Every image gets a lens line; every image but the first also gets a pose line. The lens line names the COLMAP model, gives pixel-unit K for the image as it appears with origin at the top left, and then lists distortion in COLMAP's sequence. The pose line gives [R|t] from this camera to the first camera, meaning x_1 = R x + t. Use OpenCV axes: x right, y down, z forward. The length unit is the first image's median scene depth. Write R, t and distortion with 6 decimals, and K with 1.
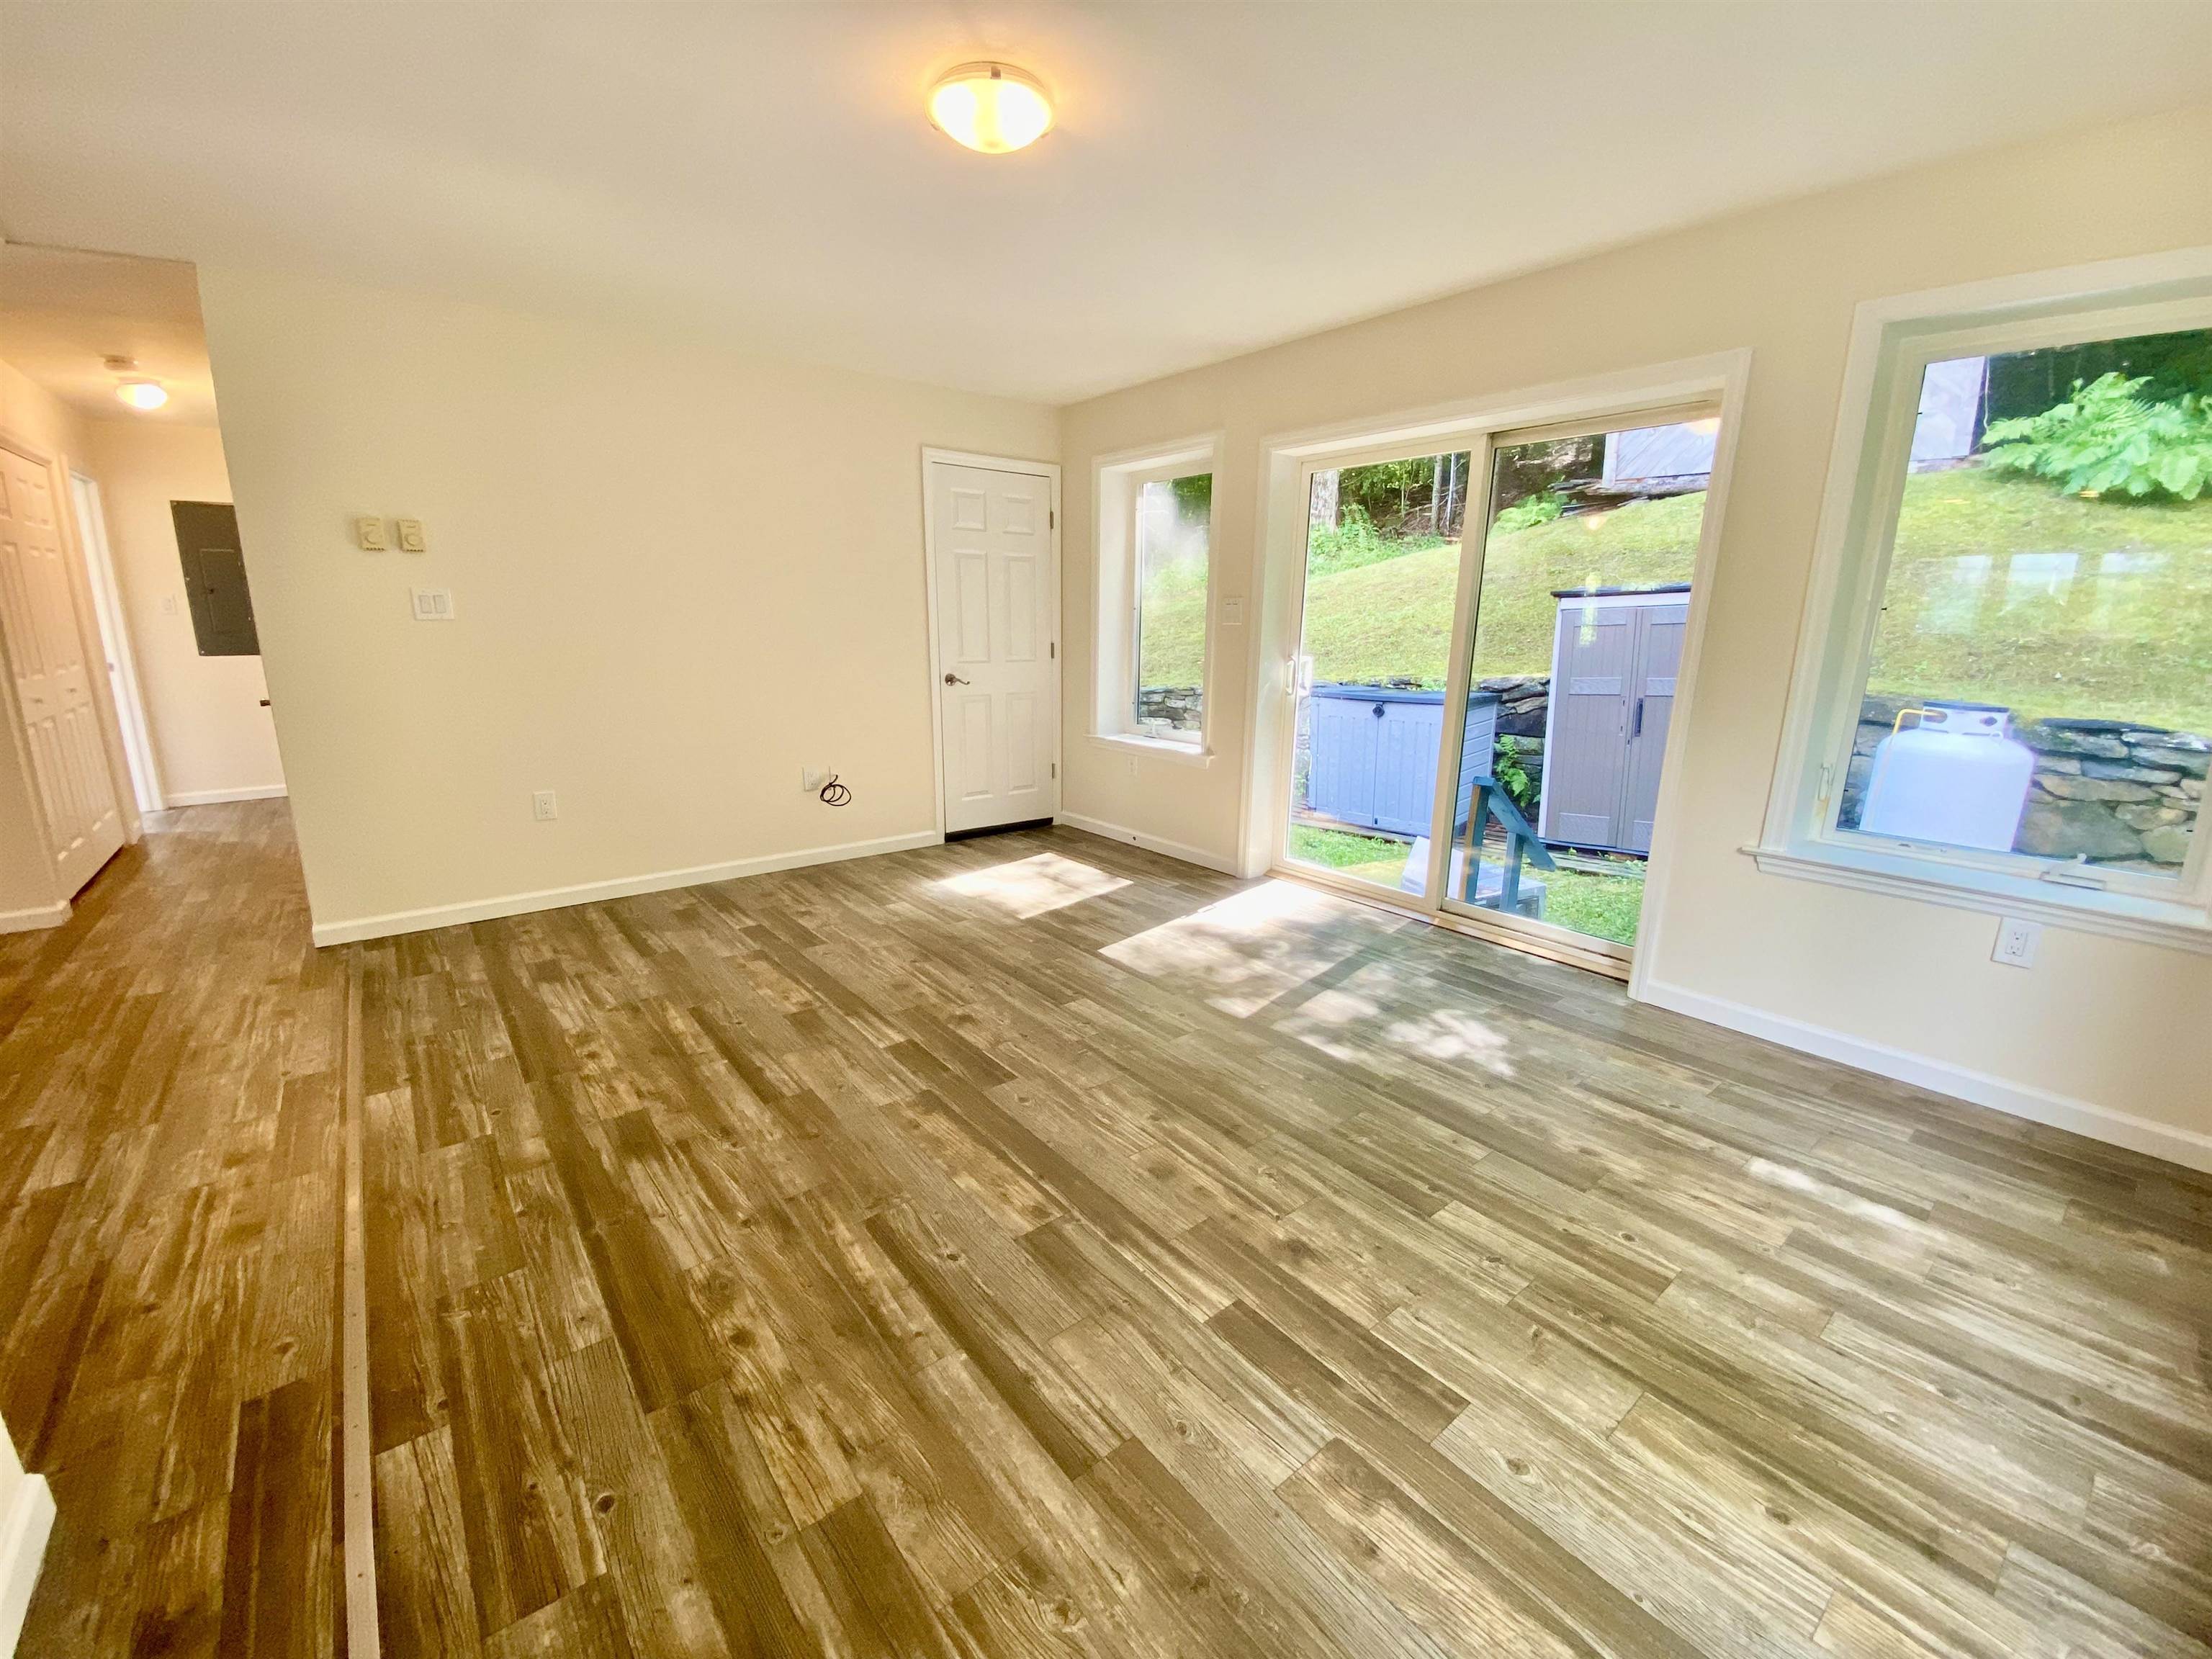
lens RADIAL K [[900.8, 0, 1100.0], [0, 900.8, 828.1], [0, 0, 1]] dist [0.022738, -0.021443]
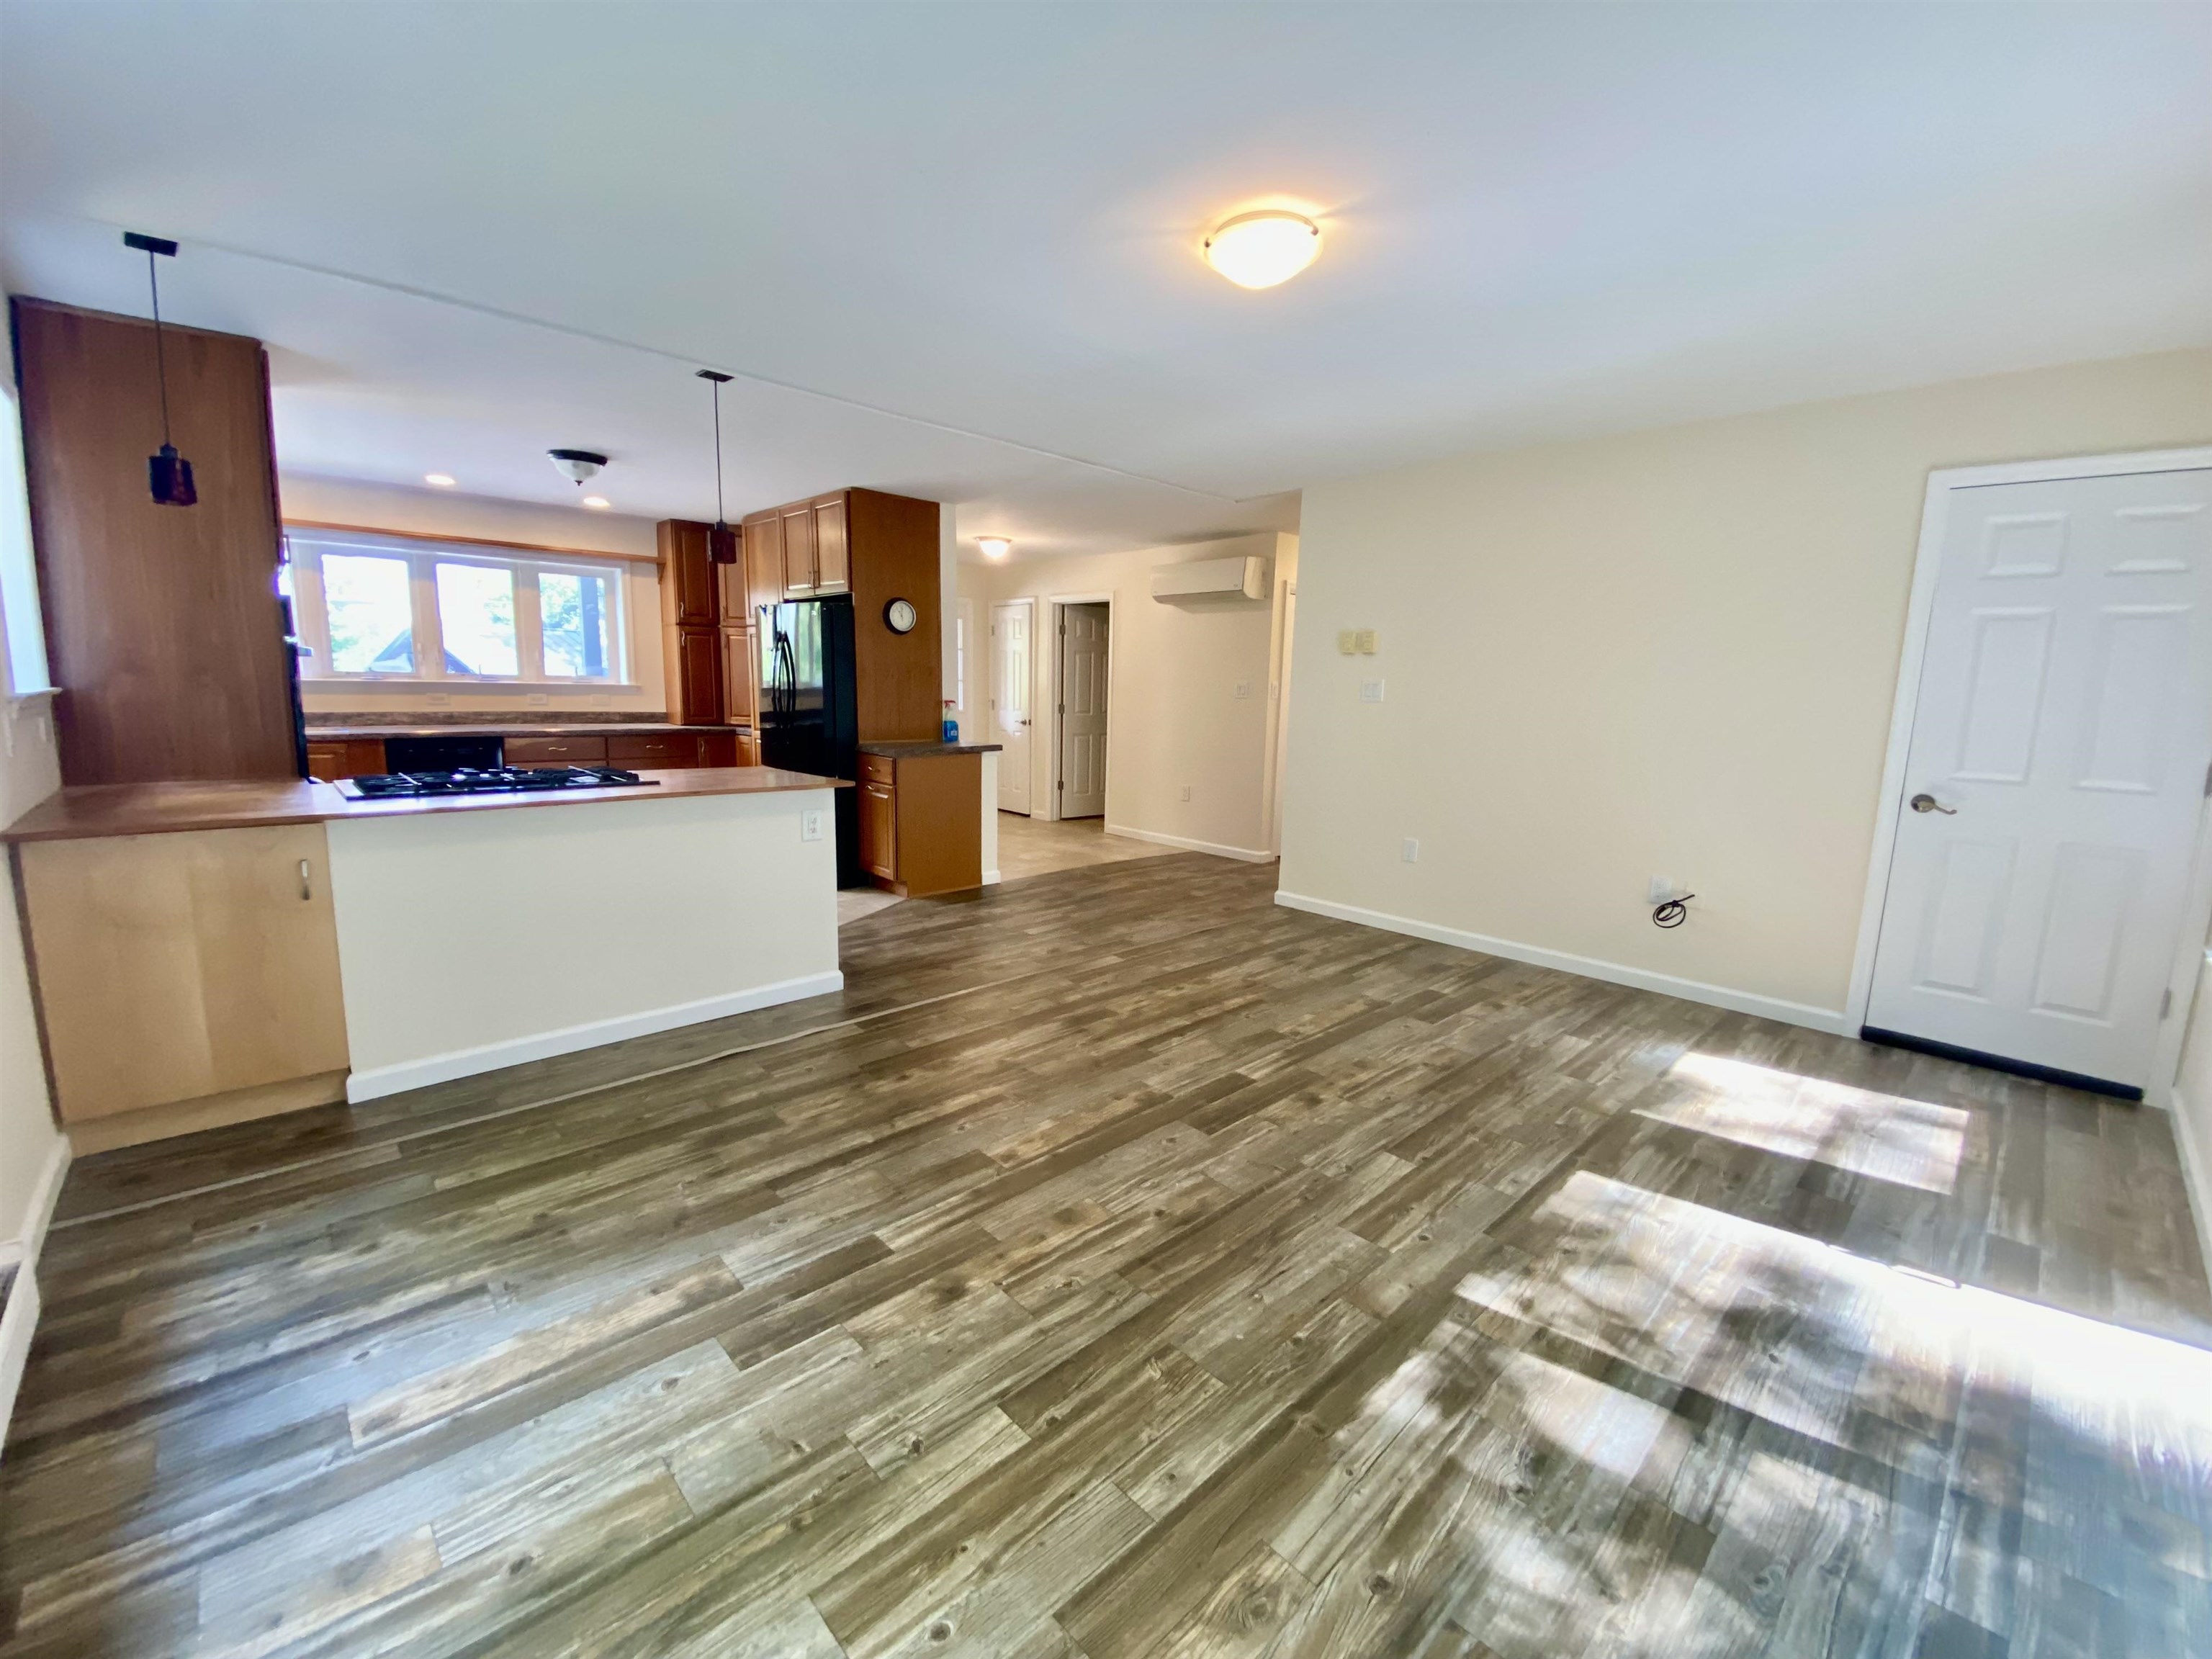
lens RADIAL K [[900.8, 0, 1100.0], [0, 900.8, 828.1], [0, 0, 1]] dist [0.022738, -0.021443]
pose [[0.079890, 0.153464, -0.984919, 0.889049], [-0.251946, 0.959104, 0.129006, -0.165891], [0.964438, 0.237841, 0.115287, 0.699433]]
